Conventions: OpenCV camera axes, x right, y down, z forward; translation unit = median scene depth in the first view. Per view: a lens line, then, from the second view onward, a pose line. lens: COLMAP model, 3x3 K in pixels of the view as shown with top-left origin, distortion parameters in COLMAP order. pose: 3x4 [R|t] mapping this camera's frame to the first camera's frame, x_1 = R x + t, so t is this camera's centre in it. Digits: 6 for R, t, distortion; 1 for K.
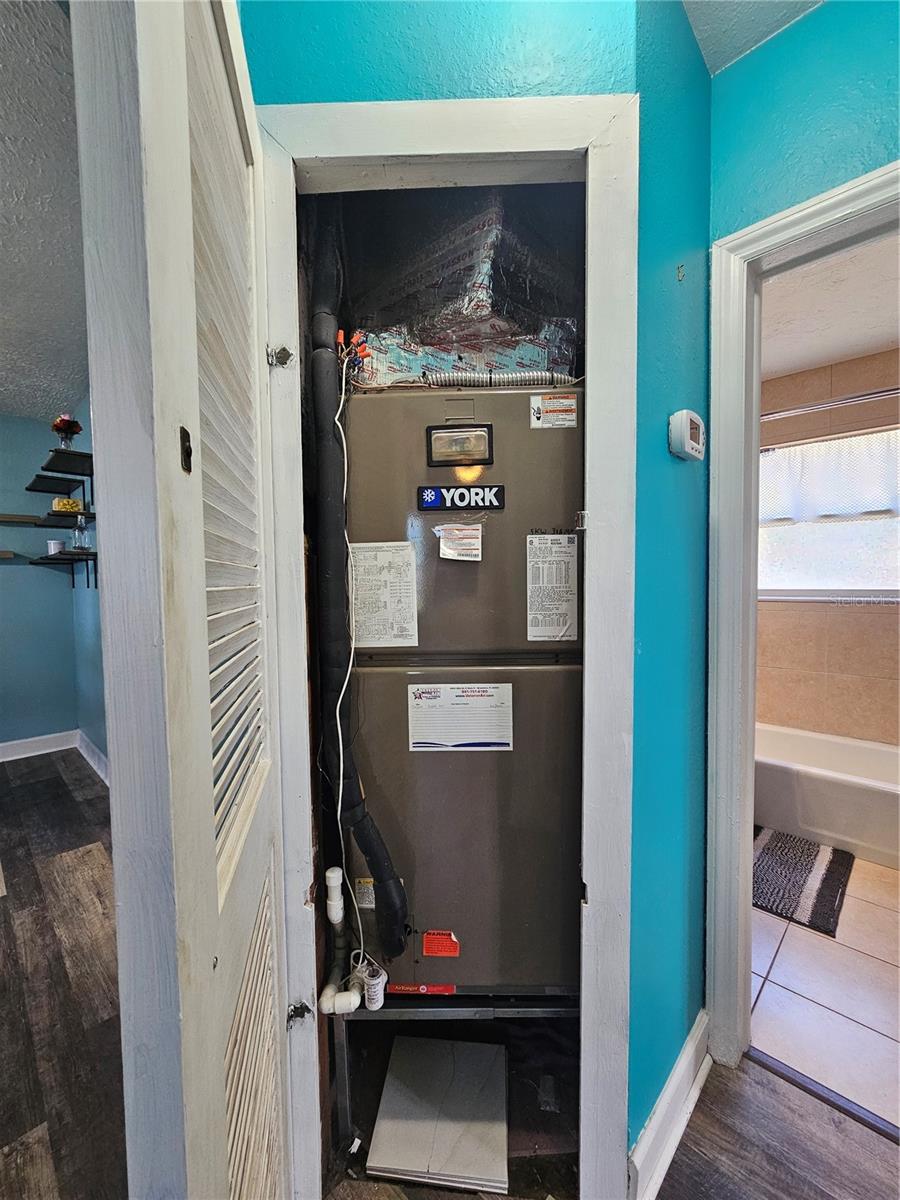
lens RADIAL K [[494.3, 0, 449.4], [0, 494.3, 603.0], [0, 0, 1]] dist [-0.001081, 0.000064]
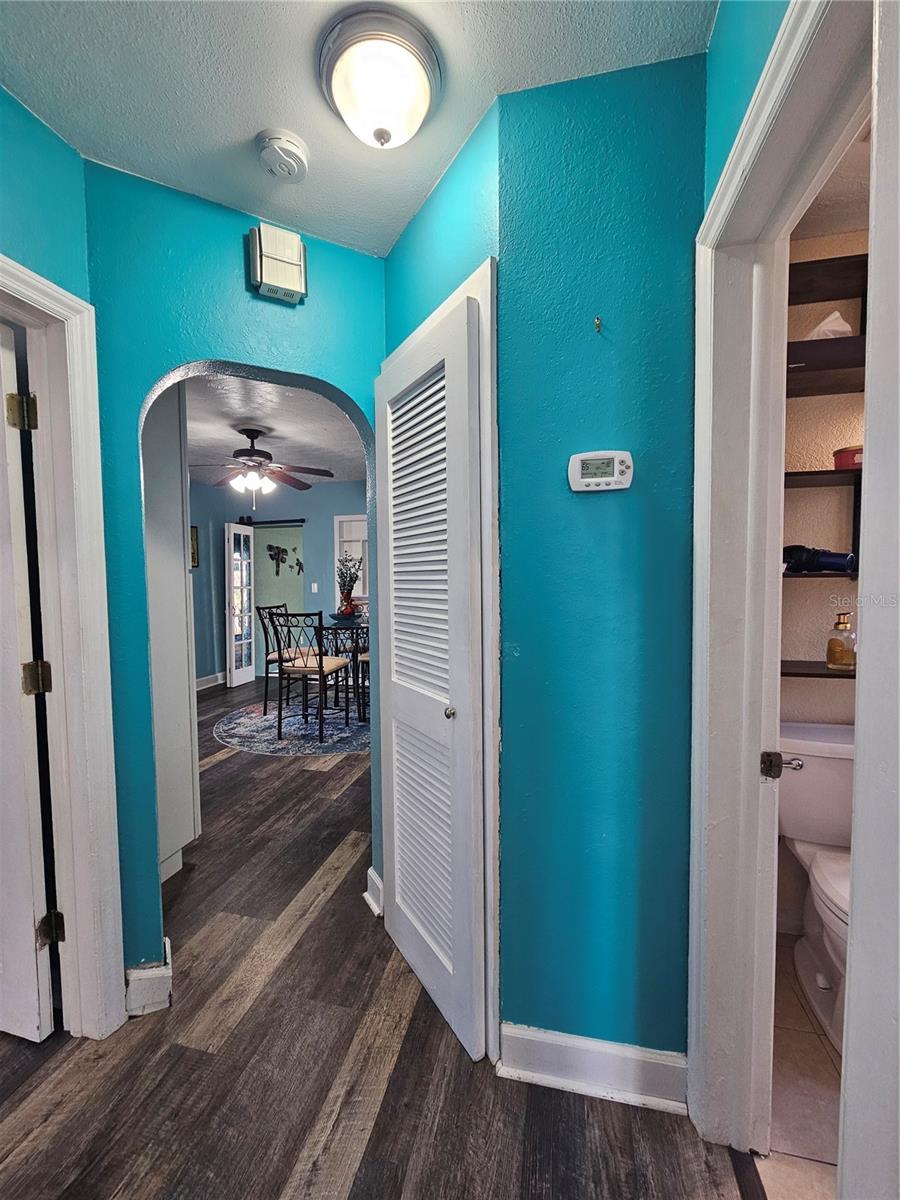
lens RADIAL K [[494.3, 0, 449.4], [0, 494.3, 603.0], [0, 0, 1]] dist [-0.001081, 0.000064]
pose [[0.505929, 0.045245, -0.861388, 0.685832], [-0.032465, 0.998915, 0.033400, -0.036937], [0.861964, 0.011067, 0.506848, 0.082441]]
